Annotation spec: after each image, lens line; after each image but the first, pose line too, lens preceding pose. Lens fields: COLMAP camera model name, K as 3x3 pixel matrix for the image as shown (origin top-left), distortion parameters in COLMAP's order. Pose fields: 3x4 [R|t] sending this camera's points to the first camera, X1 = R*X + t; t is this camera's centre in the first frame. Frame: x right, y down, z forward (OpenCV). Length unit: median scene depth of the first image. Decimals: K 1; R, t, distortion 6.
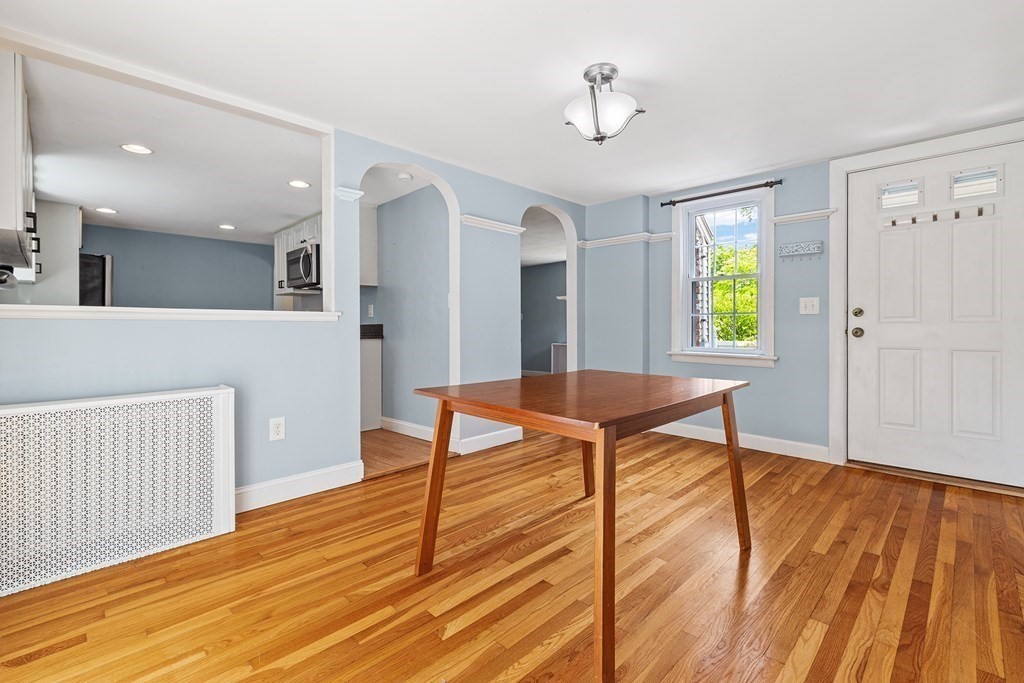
lens RADIAL K [[462.4, 0, 513.5], [0, 462.4, 330.3], [0, 0, 1]] dist [0.004090, 0.000594]
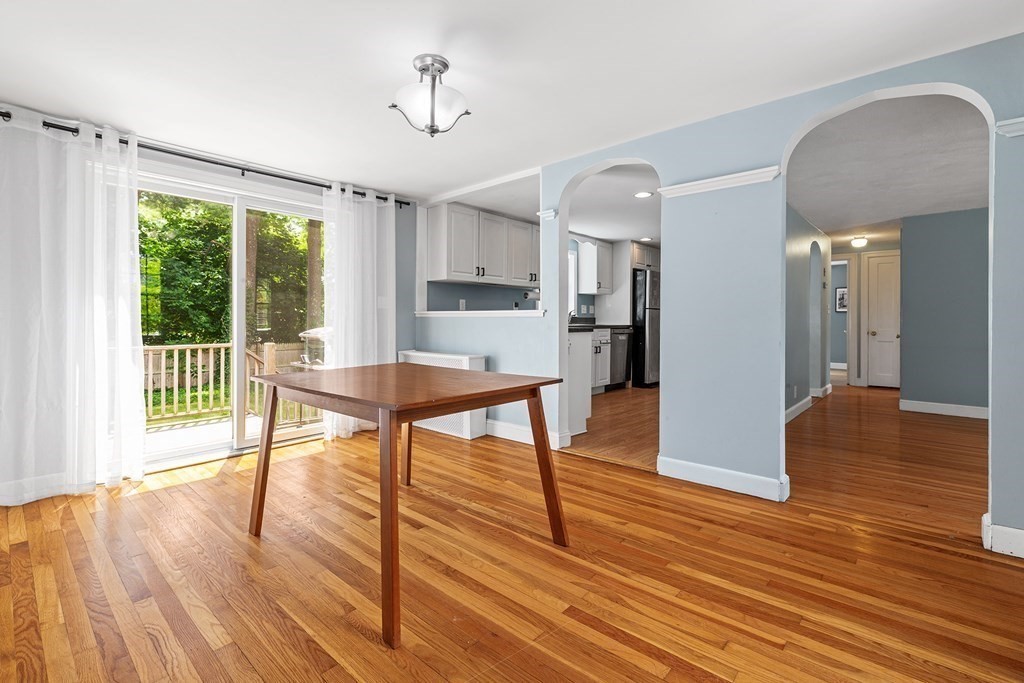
lens RADIAL K [[463.6, 0, 512.0], [0, 463.6, 324.2], [0, 0, 1]] dist [0.002990, 0.000688]
pose [[0.047488, 0.010639, -0.998815, 1.088180], [-0.009801, 0.999900, 0.010185, -0.017458], [0.998824, 0.009306, 0.047587, 1.034343]]
